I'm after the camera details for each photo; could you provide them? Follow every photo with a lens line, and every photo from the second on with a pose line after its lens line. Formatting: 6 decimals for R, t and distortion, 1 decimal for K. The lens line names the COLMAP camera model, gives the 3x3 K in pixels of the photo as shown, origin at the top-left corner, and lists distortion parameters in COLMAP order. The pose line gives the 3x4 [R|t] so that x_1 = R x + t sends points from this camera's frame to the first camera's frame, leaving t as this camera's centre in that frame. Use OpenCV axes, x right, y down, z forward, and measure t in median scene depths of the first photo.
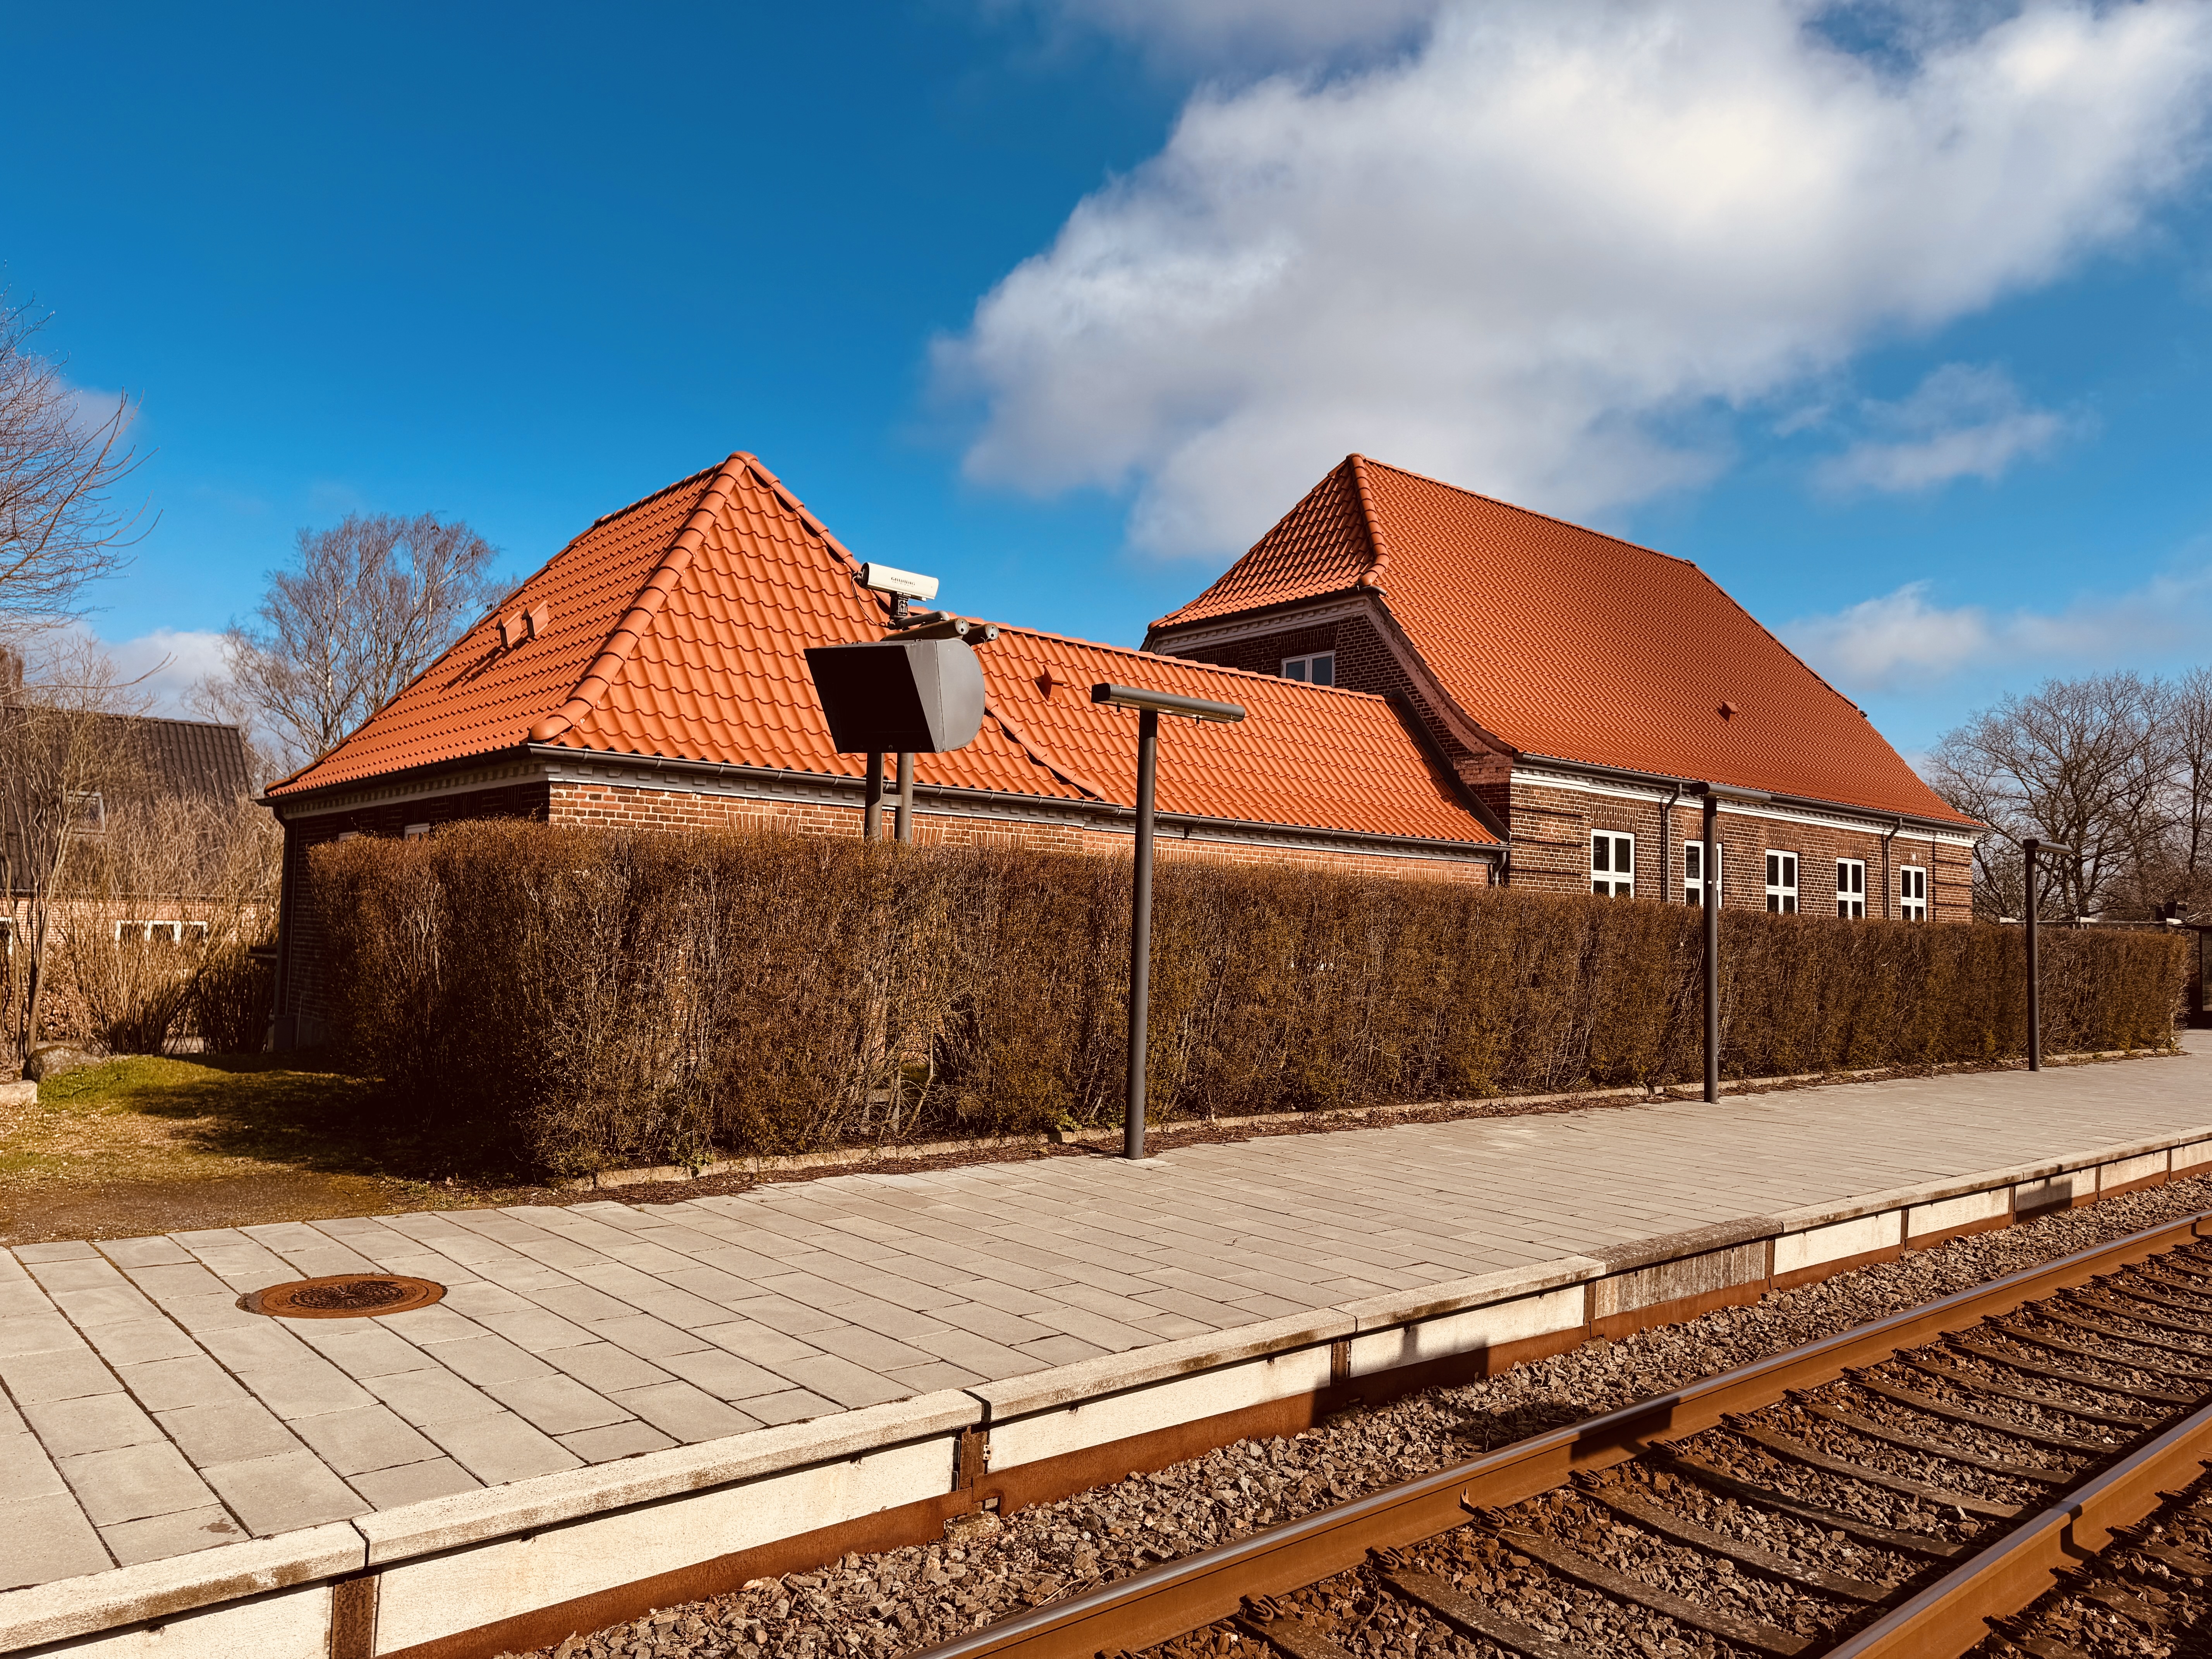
lens RADIAL K [[1523.7, 0, 1099.1], [0, 1523.7, 828.6], [0, 0, 1]] dist [0.111705, -0.141955]
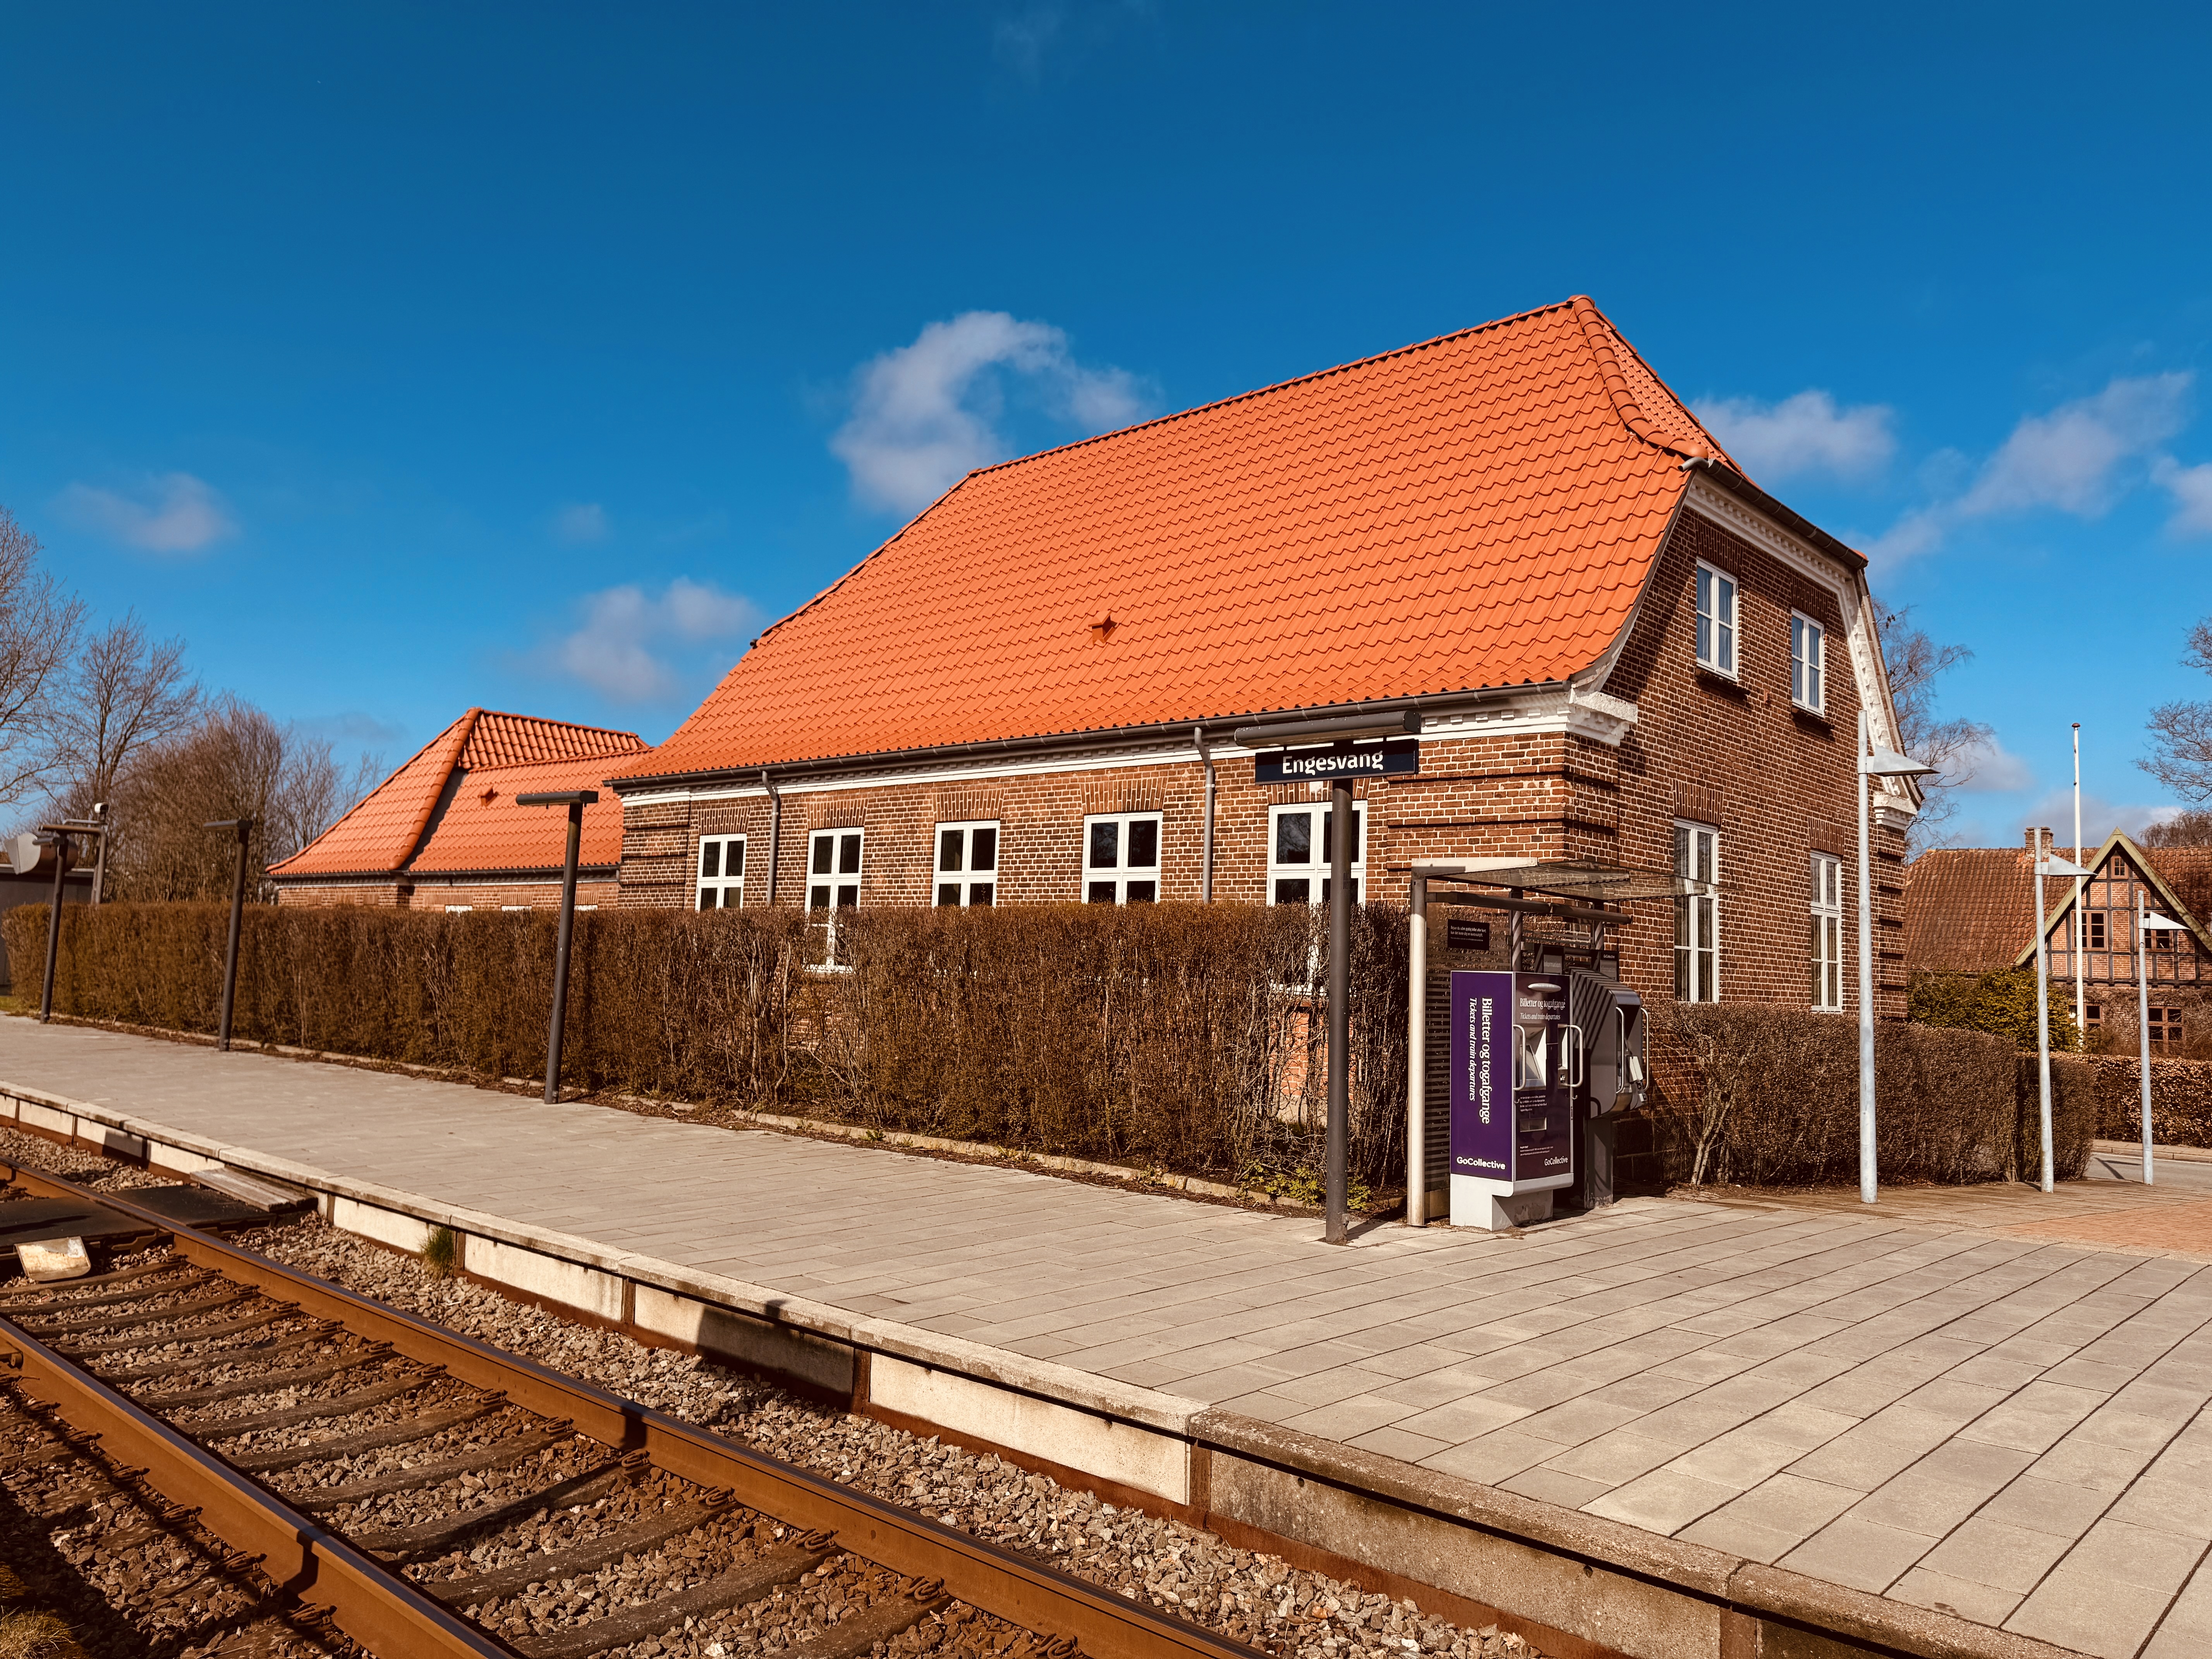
lens RADIAL K [[1523.7, 0, 1099.1], [0, 1523.7, 828.6], [0, 0, 1]] dist [0.111705, -0.141955]
pose [[0.148304, -0.120439, -0.981581, 1.291171], [0.030451, 0.992642, -0.117195, 0.115566], [0.988473, -0.012509, 0.150880, 1.074471]]
